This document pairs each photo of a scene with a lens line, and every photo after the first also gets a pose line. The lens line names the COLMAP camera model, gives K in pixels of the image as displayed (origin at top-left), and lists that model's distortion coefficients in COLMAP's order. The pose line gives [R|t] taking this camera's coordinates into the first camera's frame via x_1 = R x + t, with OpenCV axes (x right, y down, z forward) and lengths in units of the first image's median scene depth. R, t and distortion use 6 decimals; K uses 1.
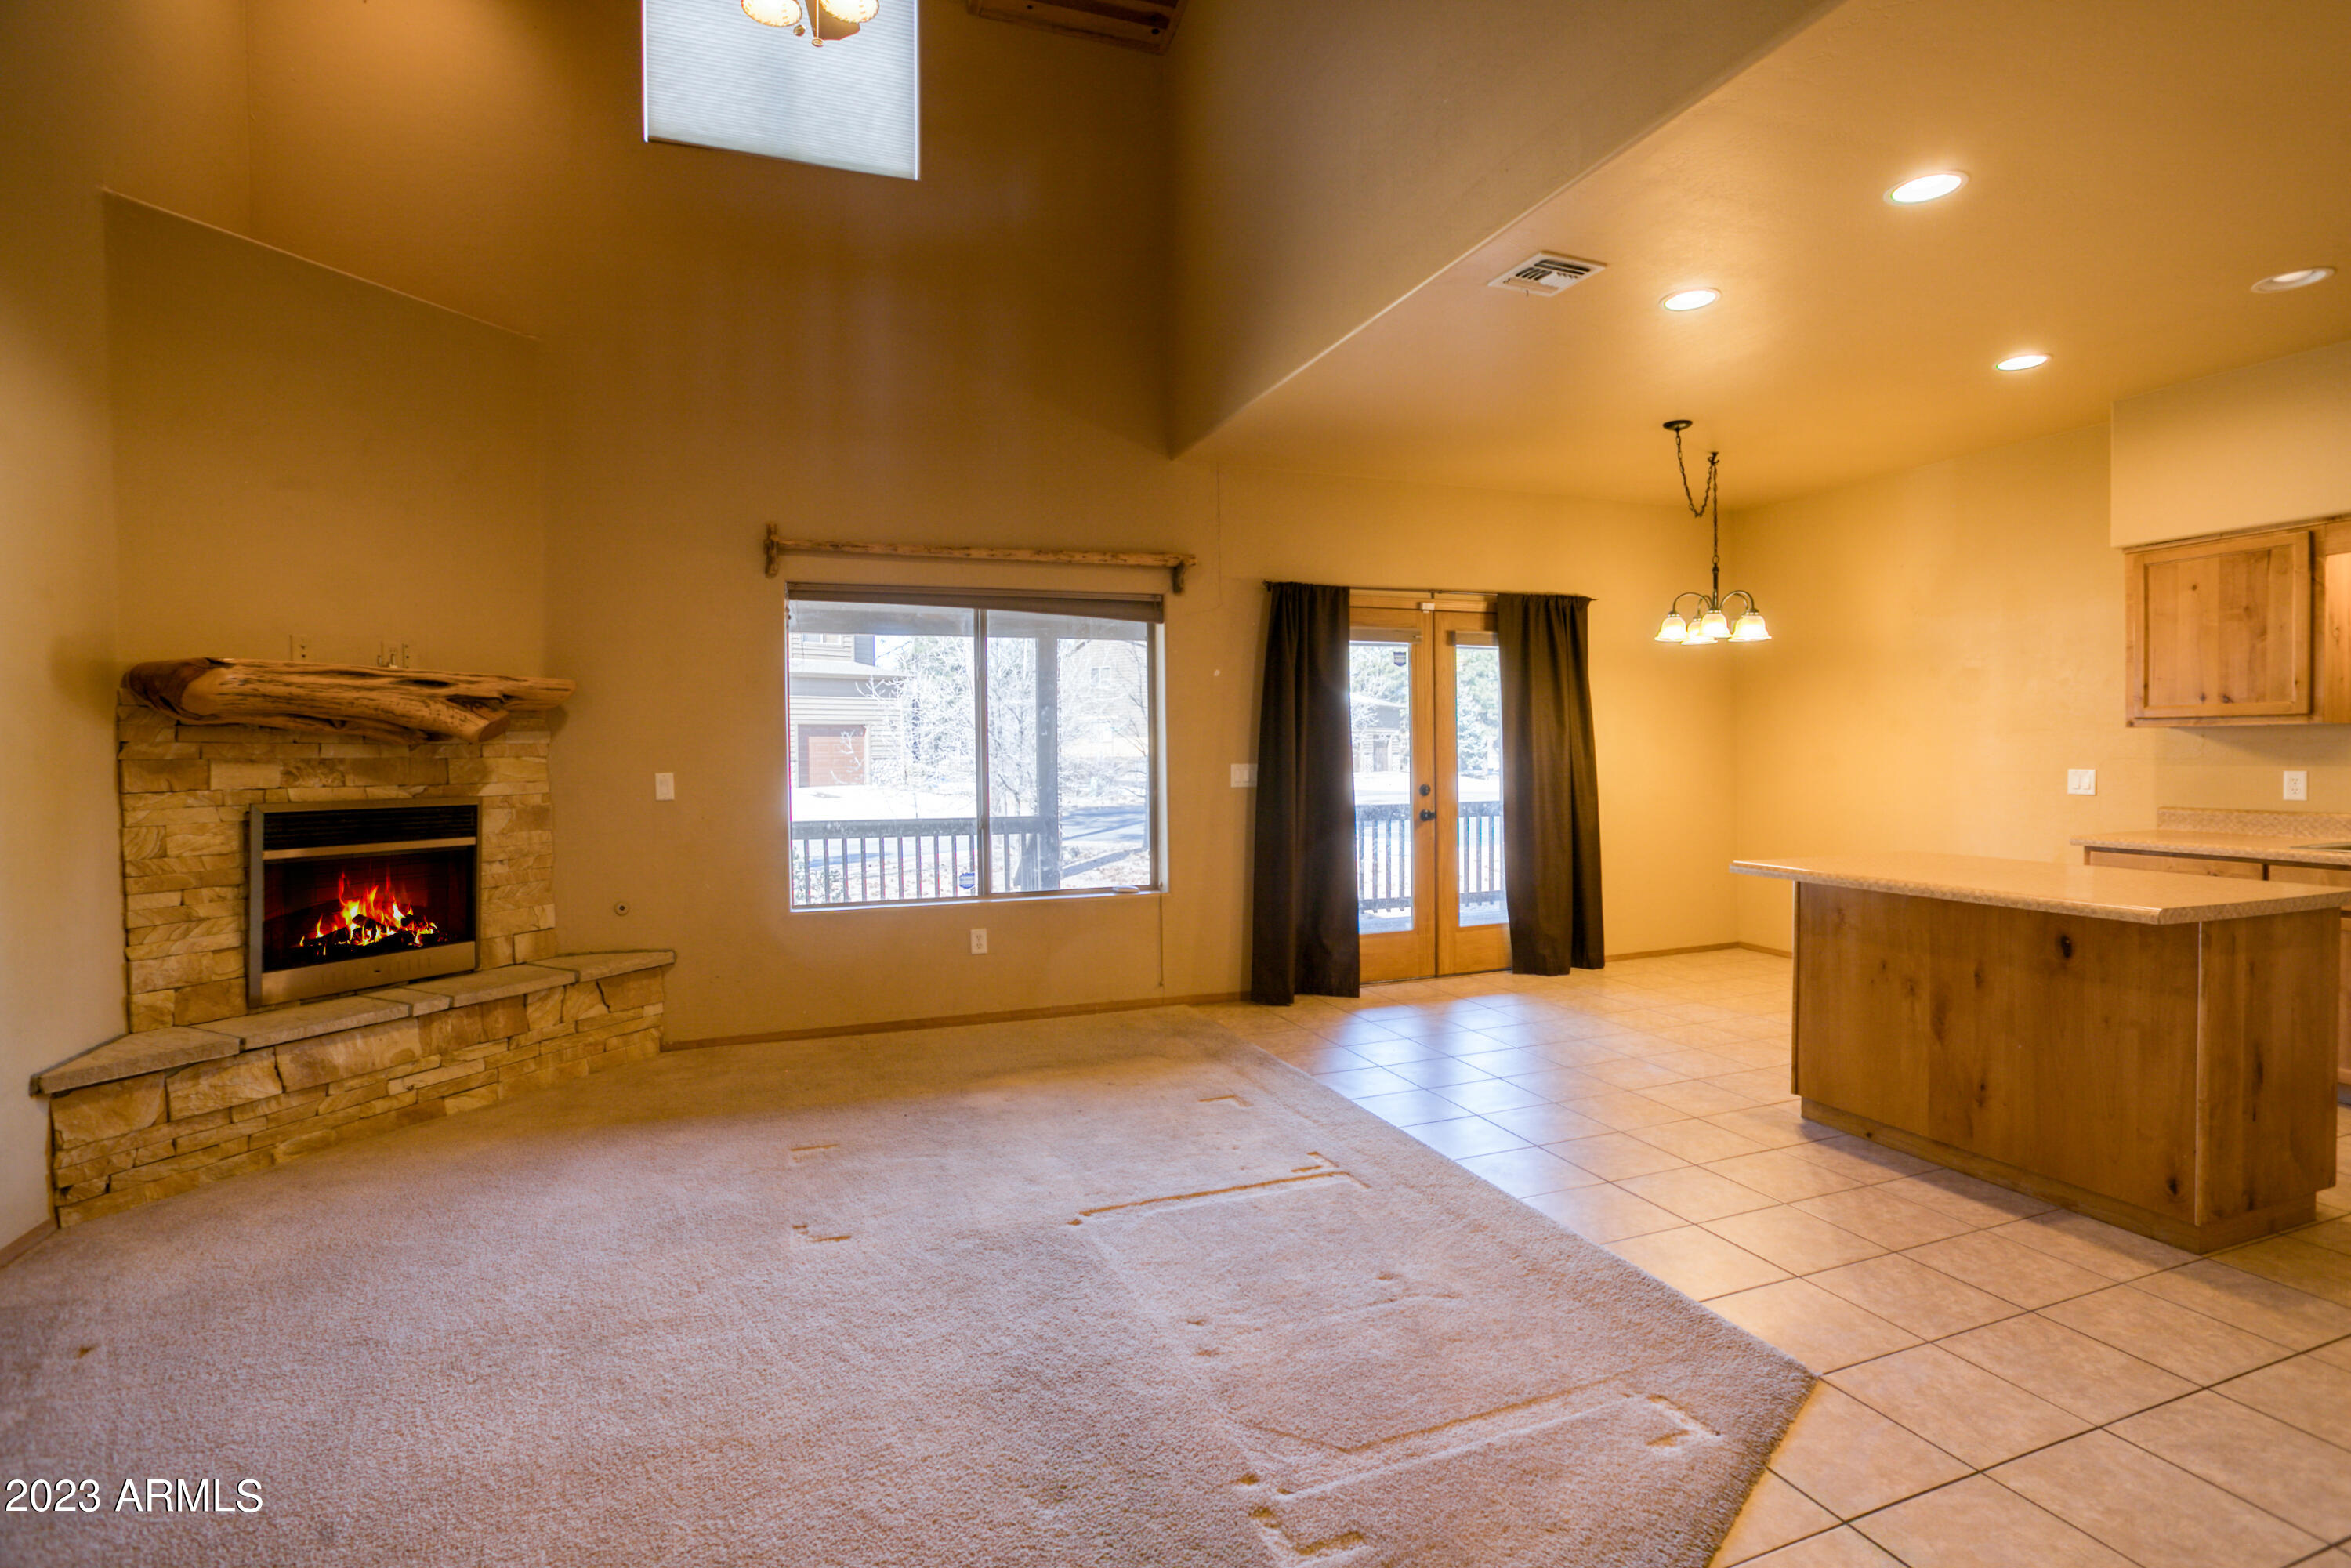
lens RADIAL K [[1130.4, 0, 1191.7], [0, 1130.4, 780.9], [0, 0, 1]] dist [-0.039463, 0.012827]
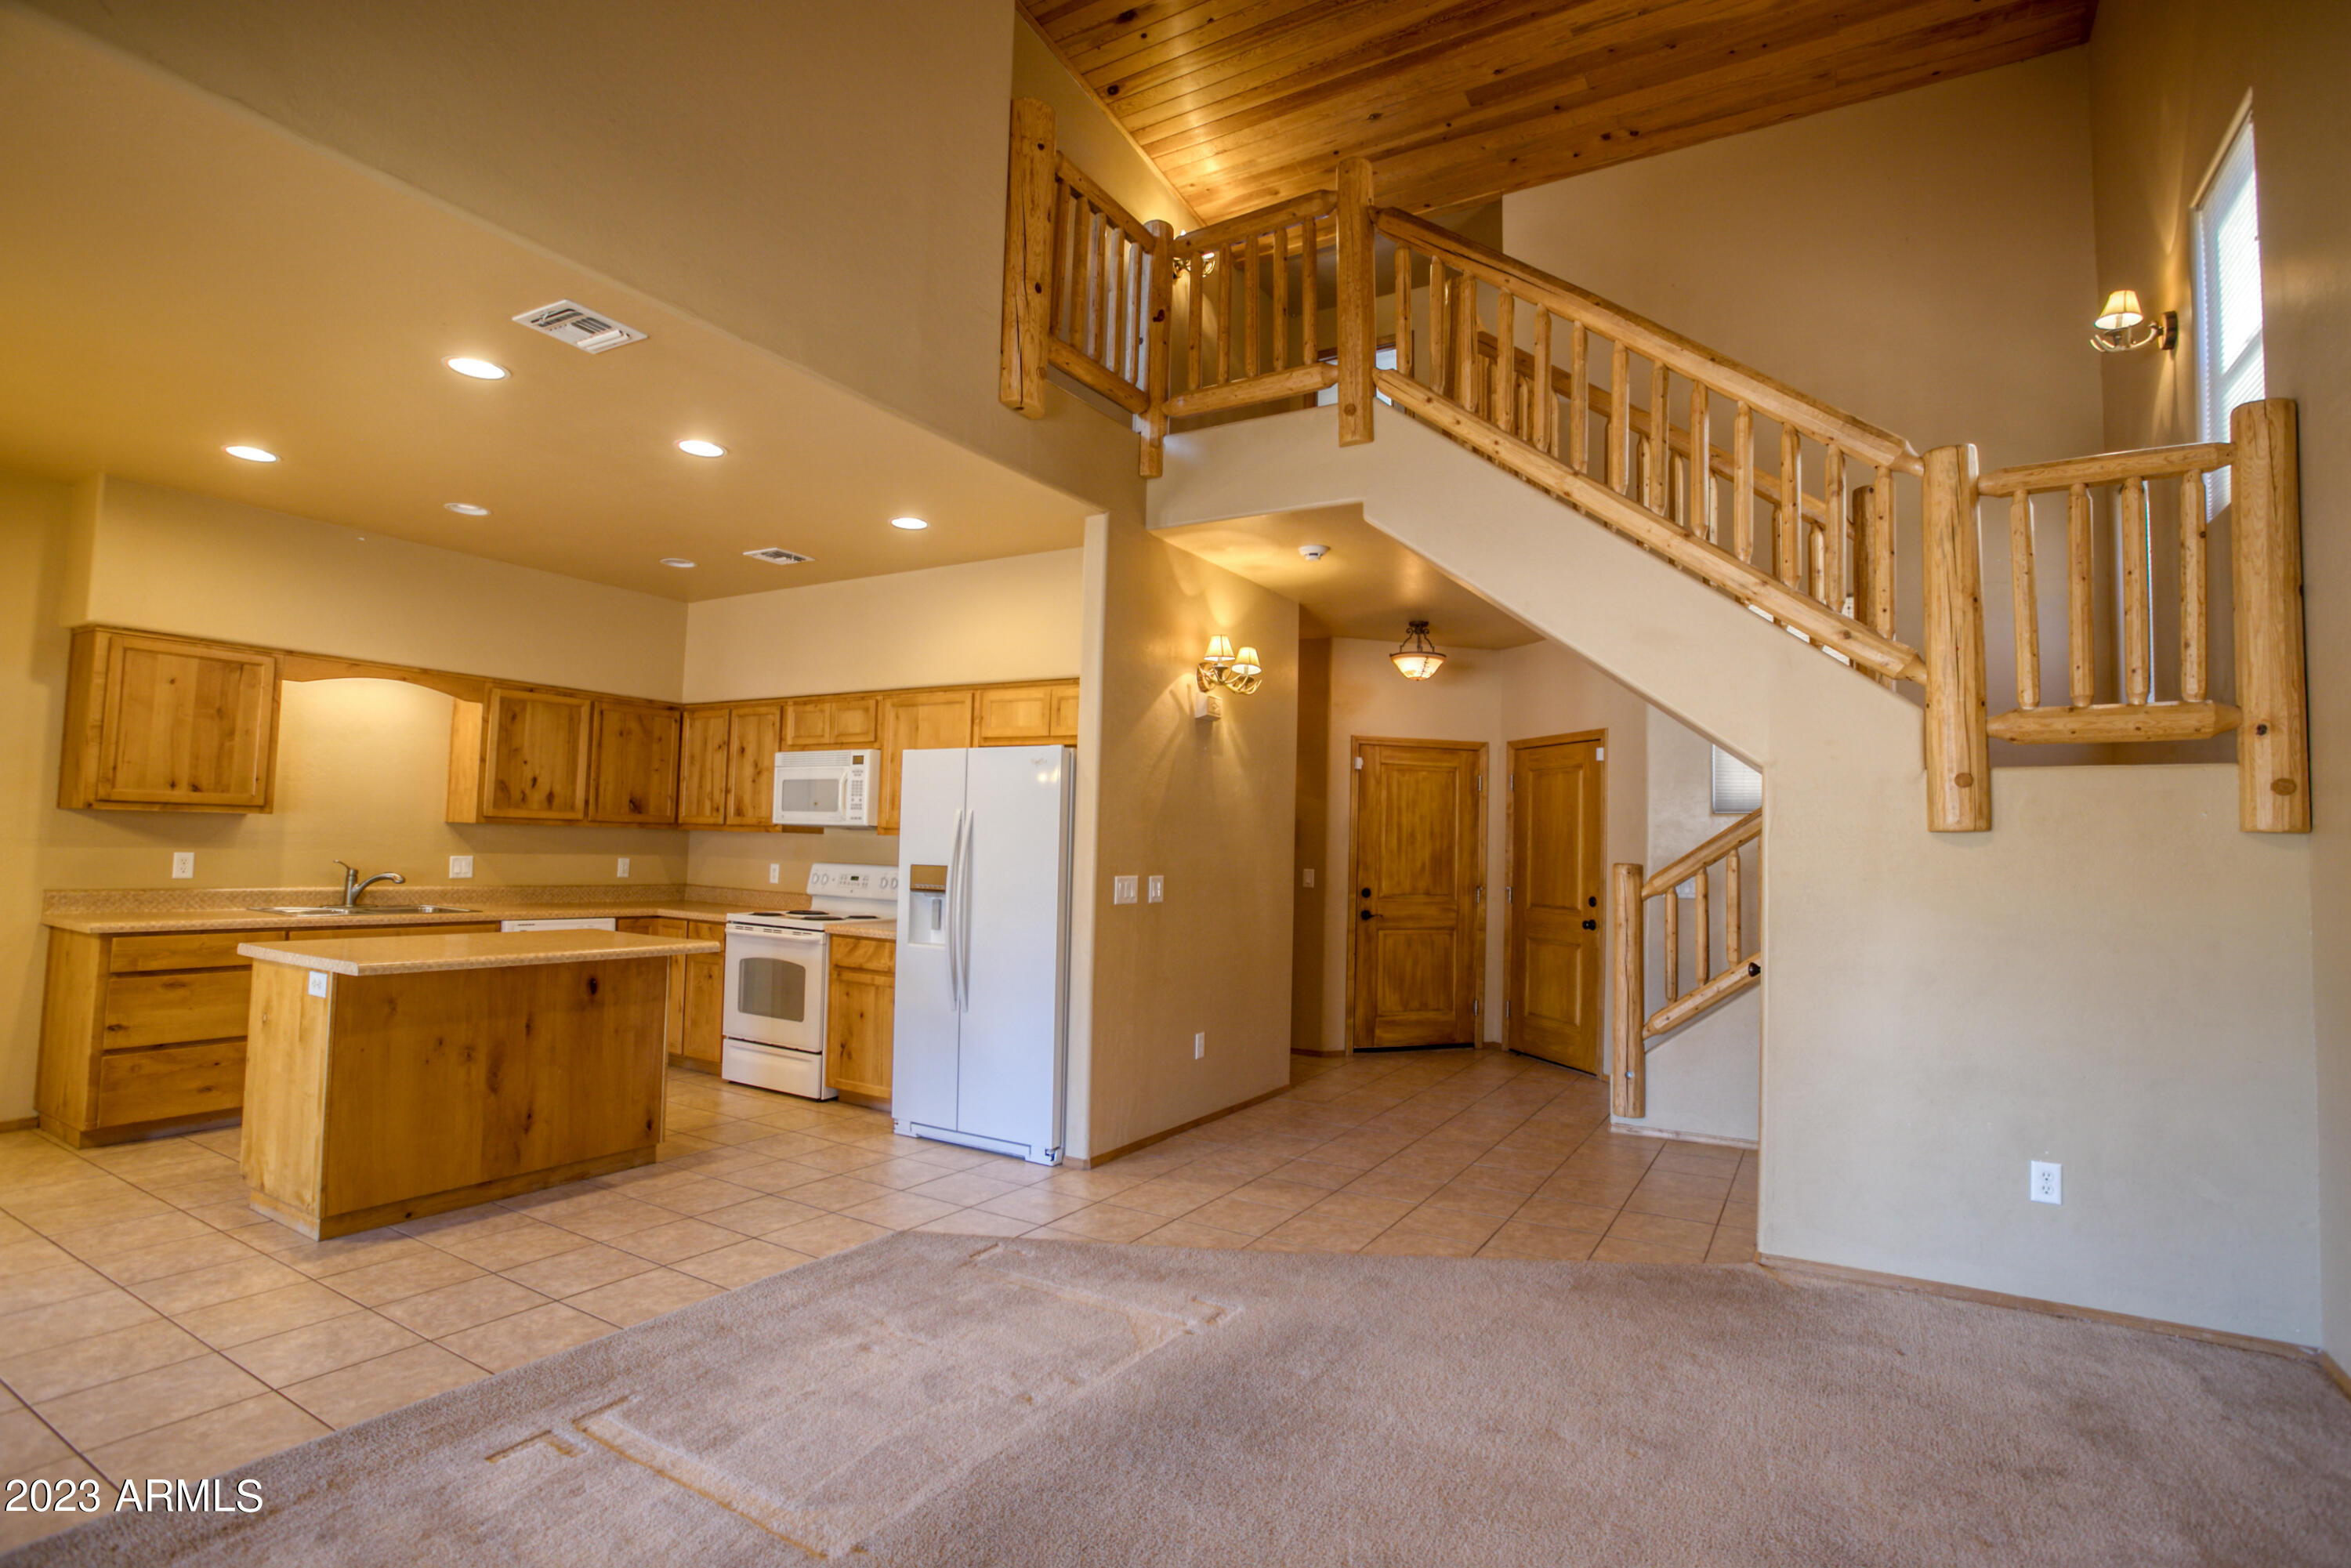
lens RADIAL K [[1130.4, 0, 1162.1], [0, 1130.4, 787.3], [0, 0, 1]] dist [-0.039463, 0.012827]
pose [[-0.611978, 0.037312, 0.789994, -0.571690], [0.000266, 0.998896, -0.046973, -0.024249], [-0.790874, -0.028537, -0.611313, 0.980143]]
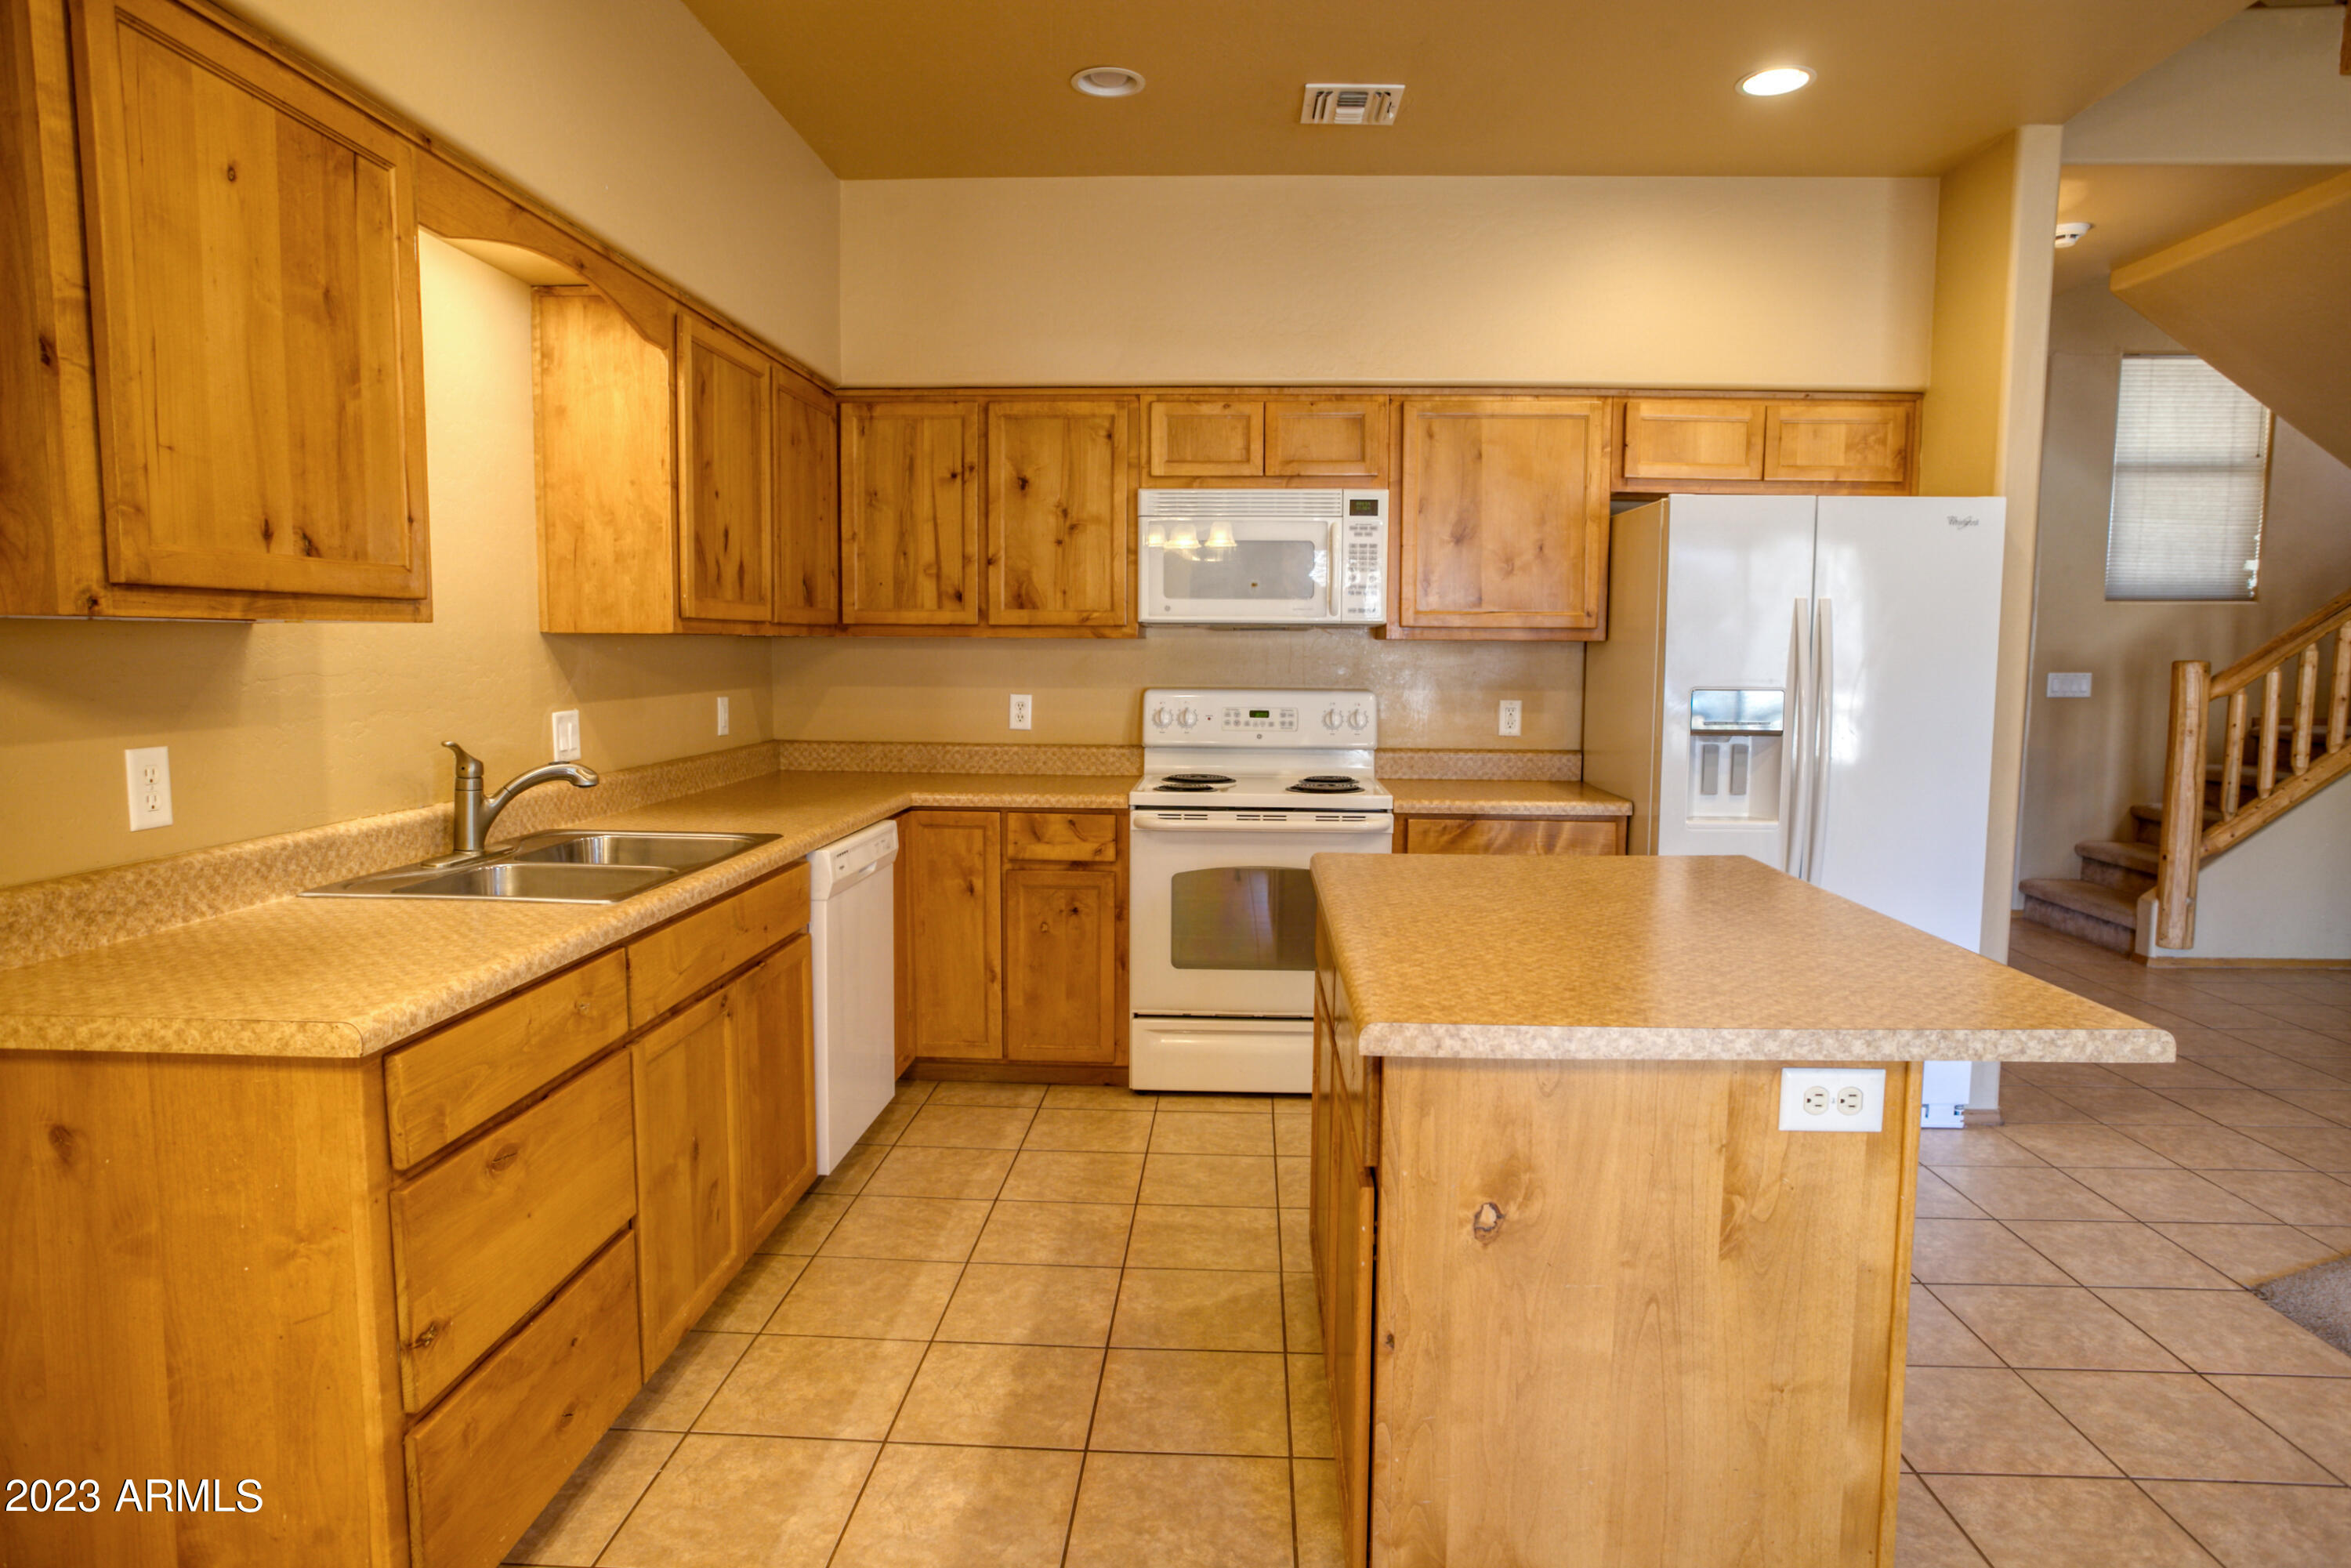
lens RADIAL K [[1347.7, 0, 1195.7], [0, 1347.7, 780.9], [0, 0, 1]] dist [-0.036560, 0.012967]
pose [[-0.917387, -0.032891, 0.396634, 0.553498], [0.015587, 0.992846, 0.118383, -0.048619], [-0.397690, 0.114785, -0.910311, 1.375779]]
